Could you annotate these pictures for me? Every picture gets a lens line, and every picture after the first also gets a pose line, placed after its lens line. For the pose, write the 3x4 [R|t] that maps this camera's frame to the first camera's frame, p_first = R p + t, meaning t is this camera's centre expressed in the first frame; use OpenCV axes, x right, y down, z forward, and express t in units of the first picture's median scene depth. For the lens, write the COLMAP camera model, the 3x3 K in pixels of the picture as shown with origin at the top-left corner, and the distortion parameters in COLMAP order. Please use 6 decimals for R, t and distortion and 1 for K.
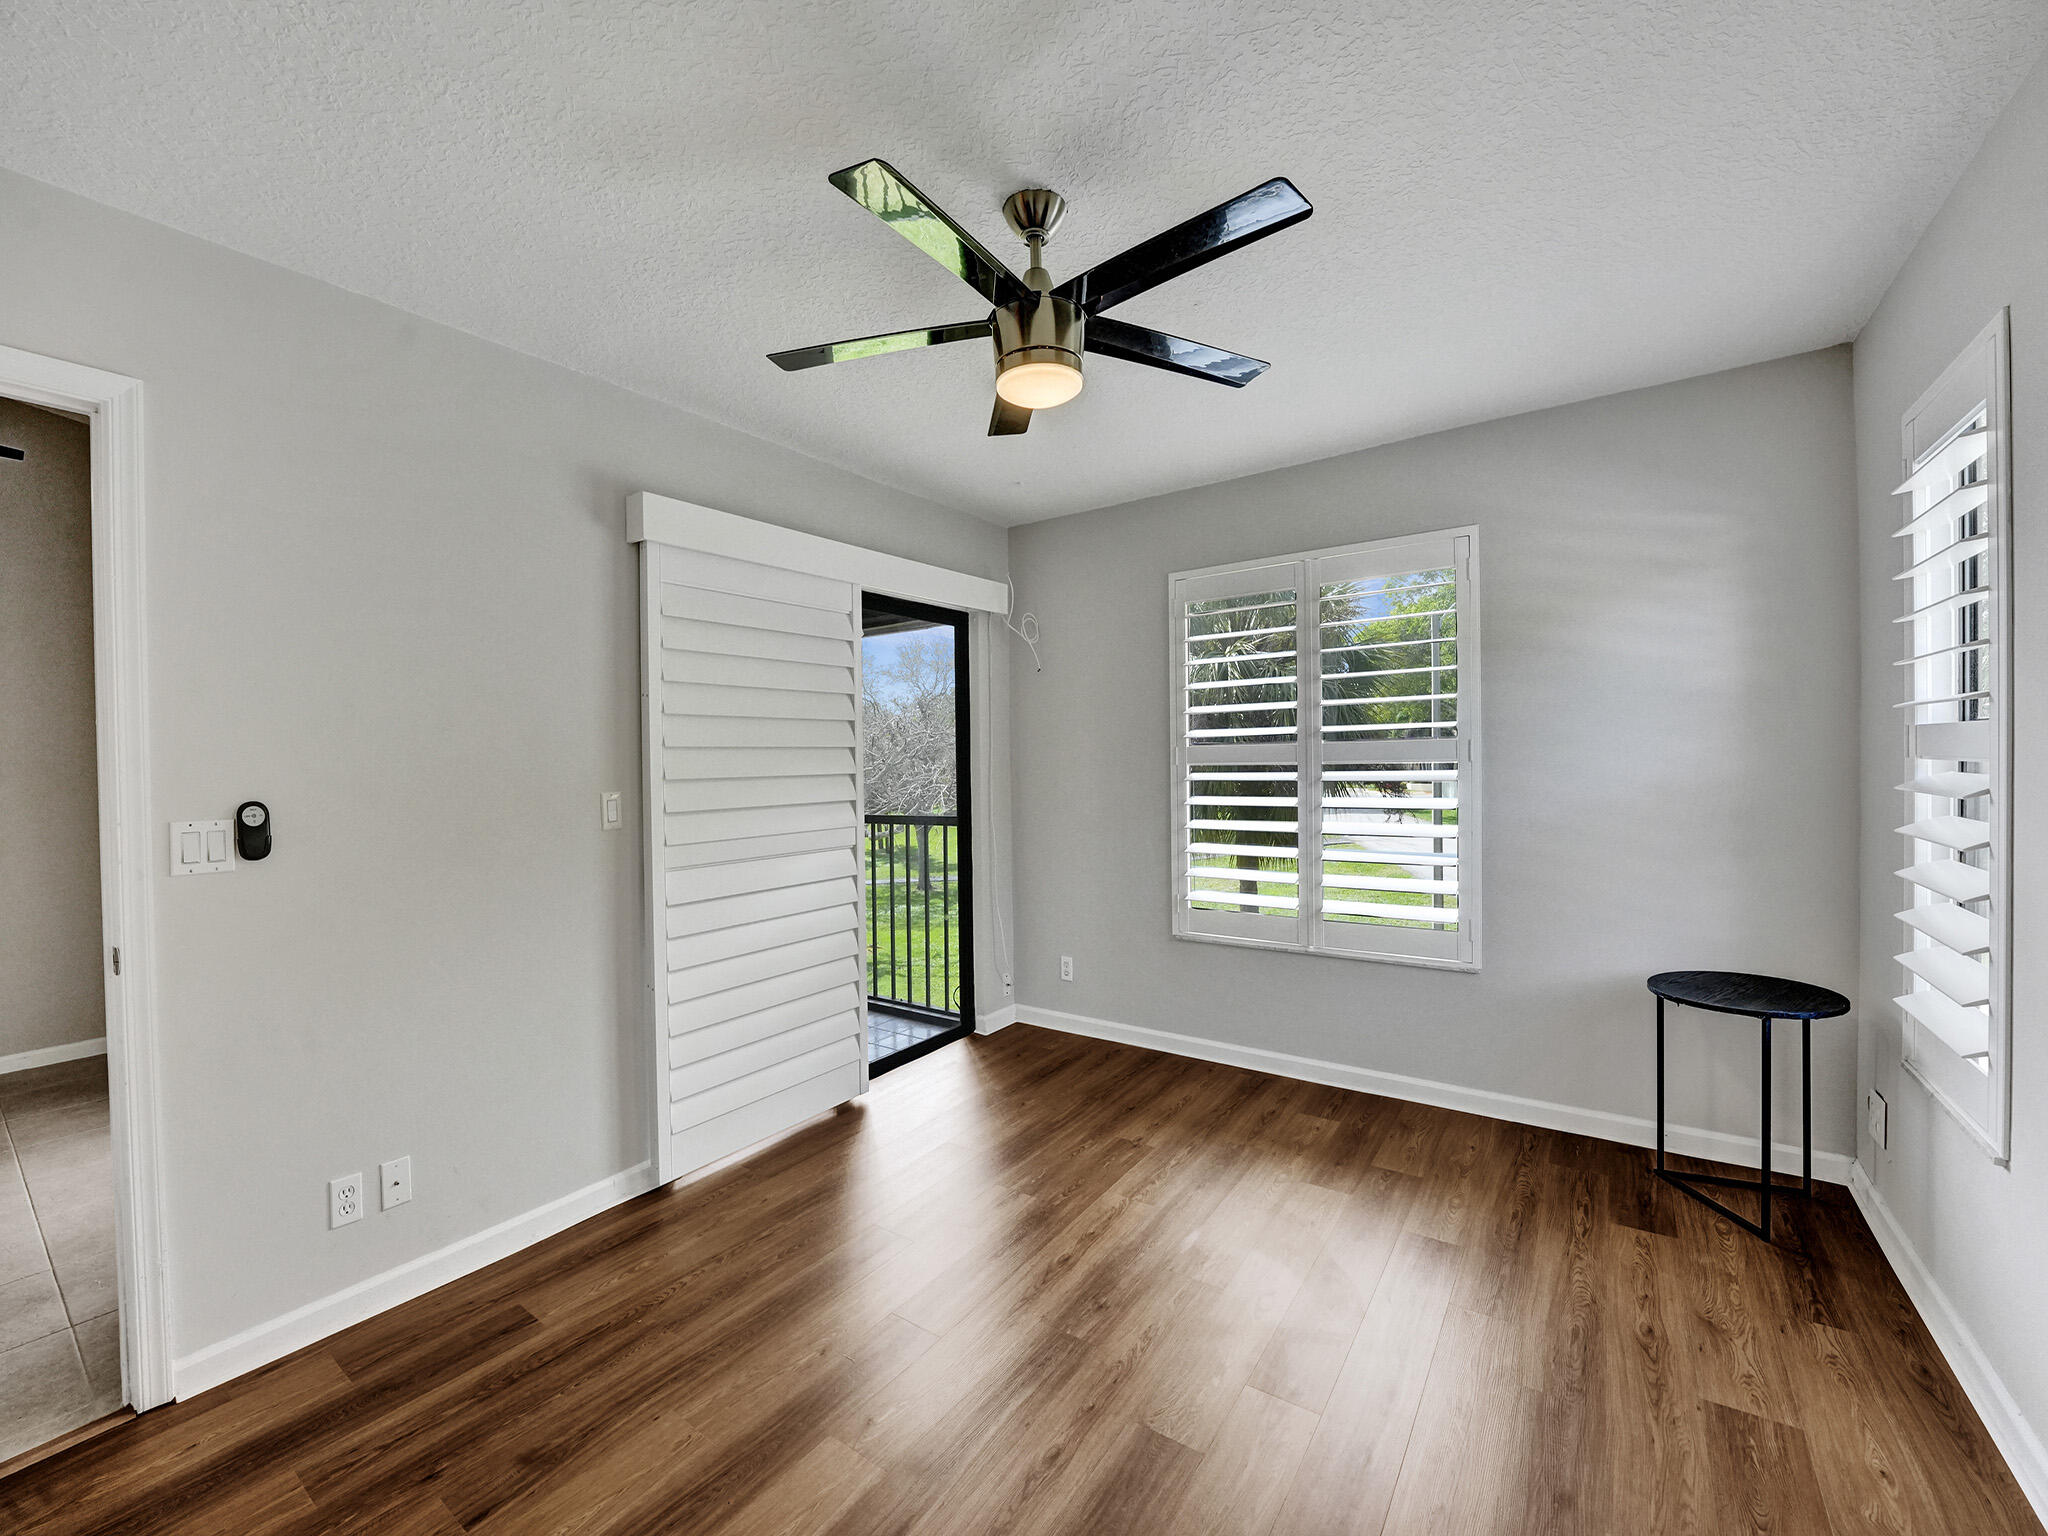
lens RADIAL K [[831.2, 0, 1020.9], [0, 831.2, 768.6], [0, 0, 1]] dist [-0.027132, 0.003379]
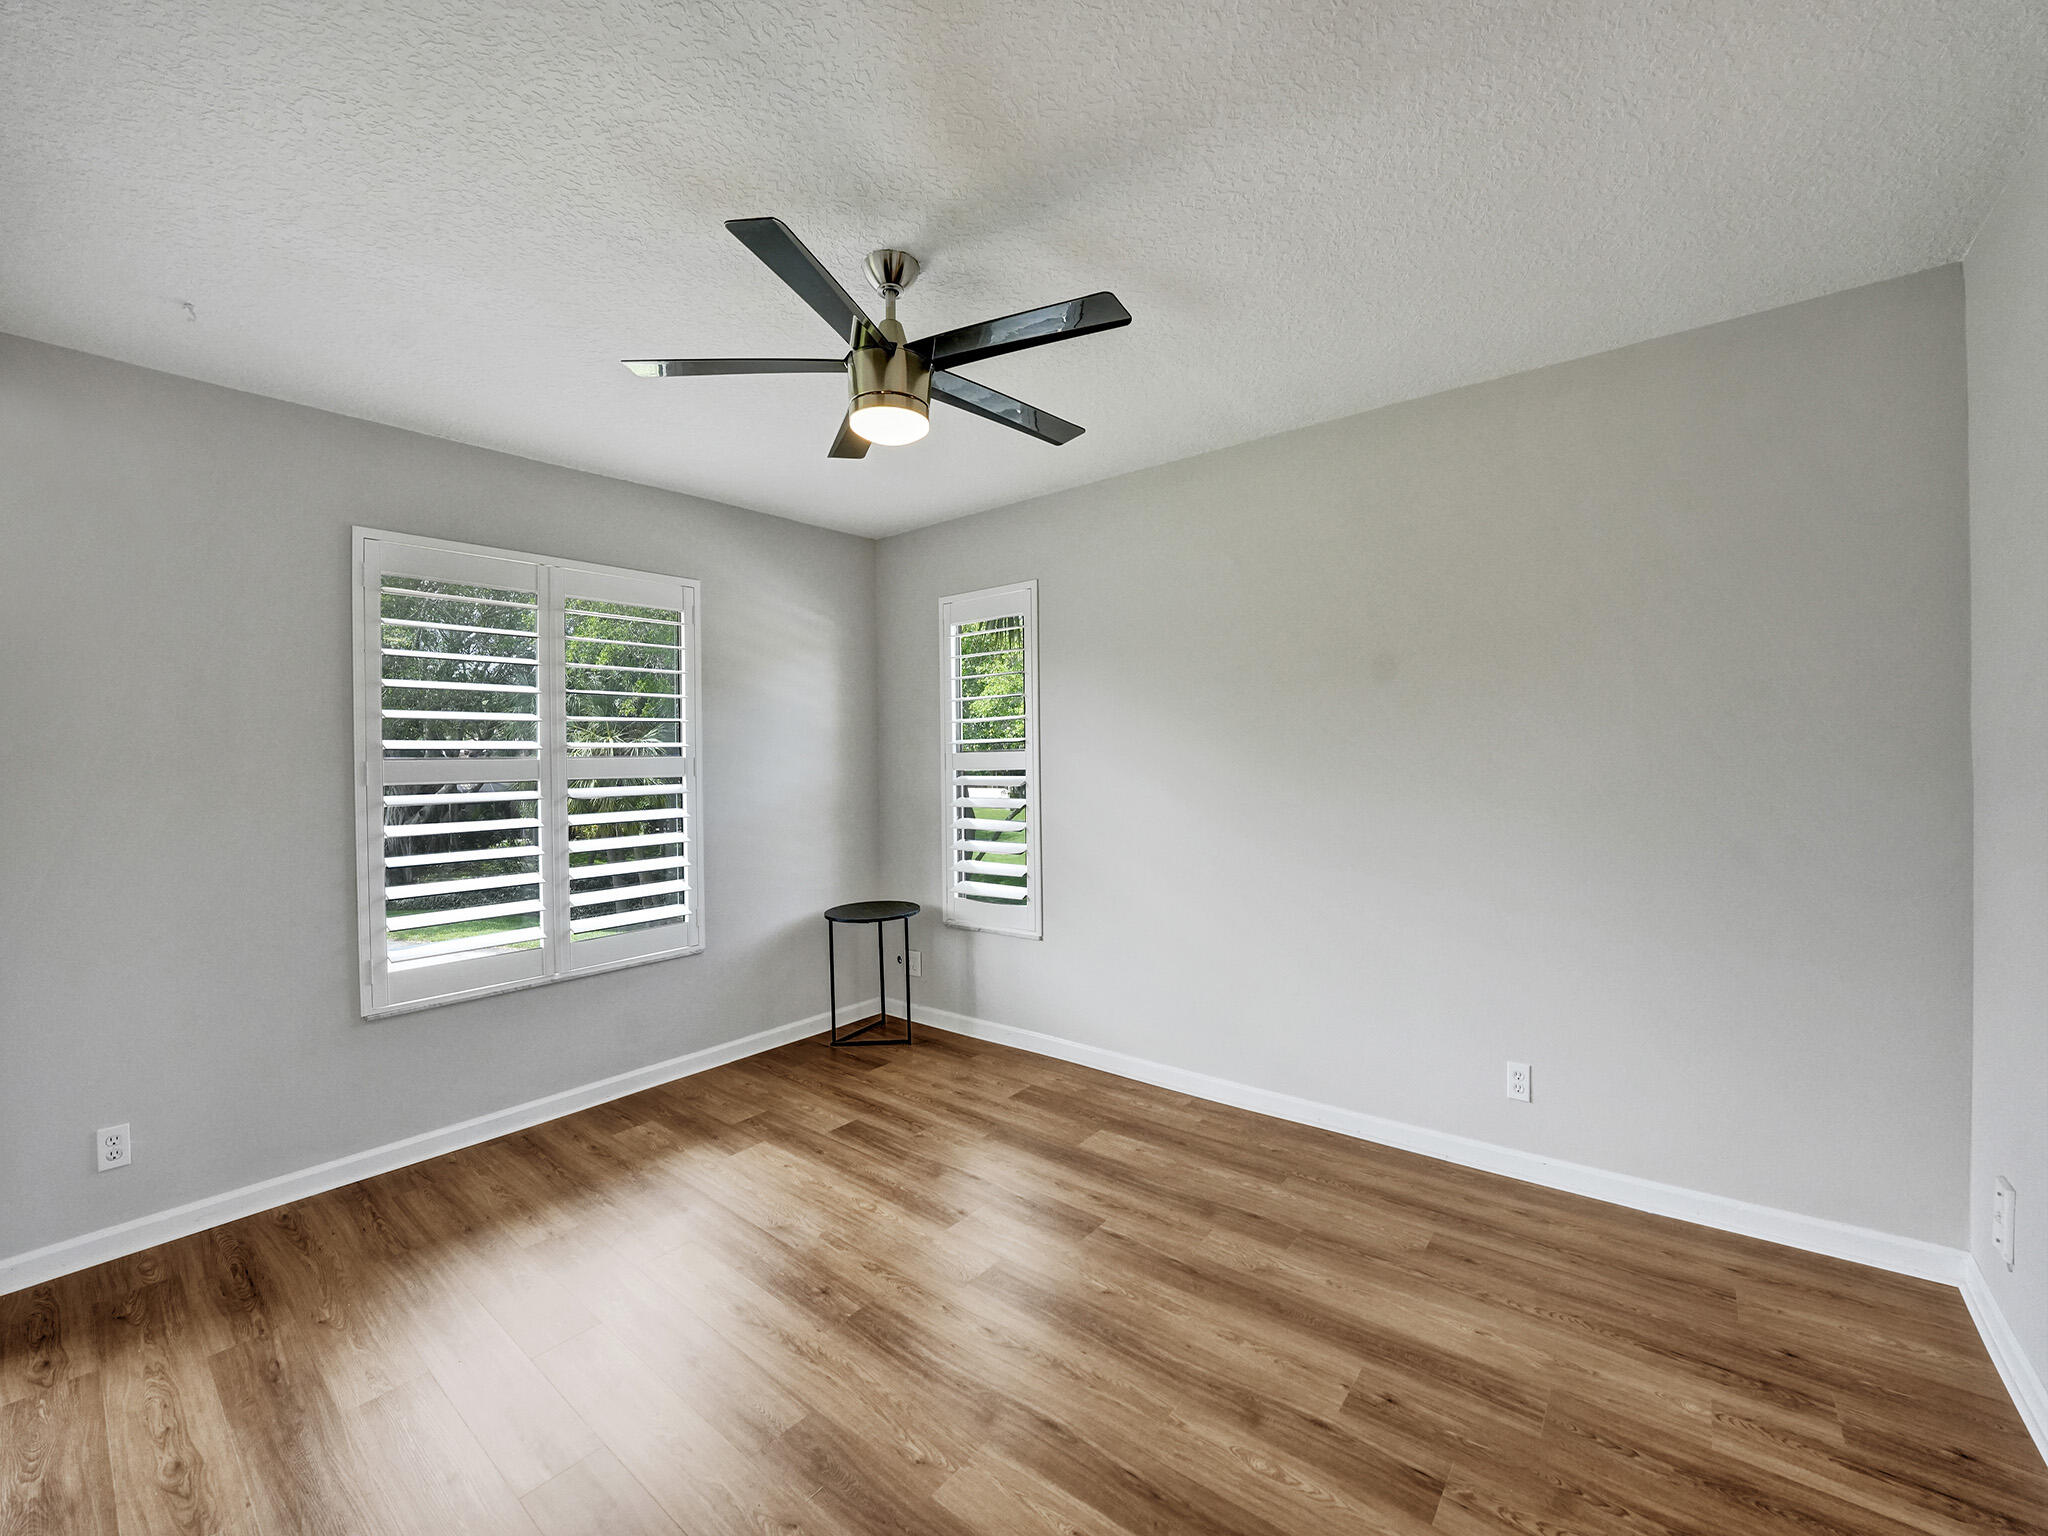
lens RADIAL K [[831.2, 0, 1036.4], [0, 831.2, 775.6], [0, 0, 1]] dist [-0.027132, 0.003379]
pose [[0.052463, -0.000164, 0.998623, -0.772611], [0.030090, 0.999546, -0.001417, 0.008656], [-0.998169, 0.030123, 0.052444, 0.546743]]
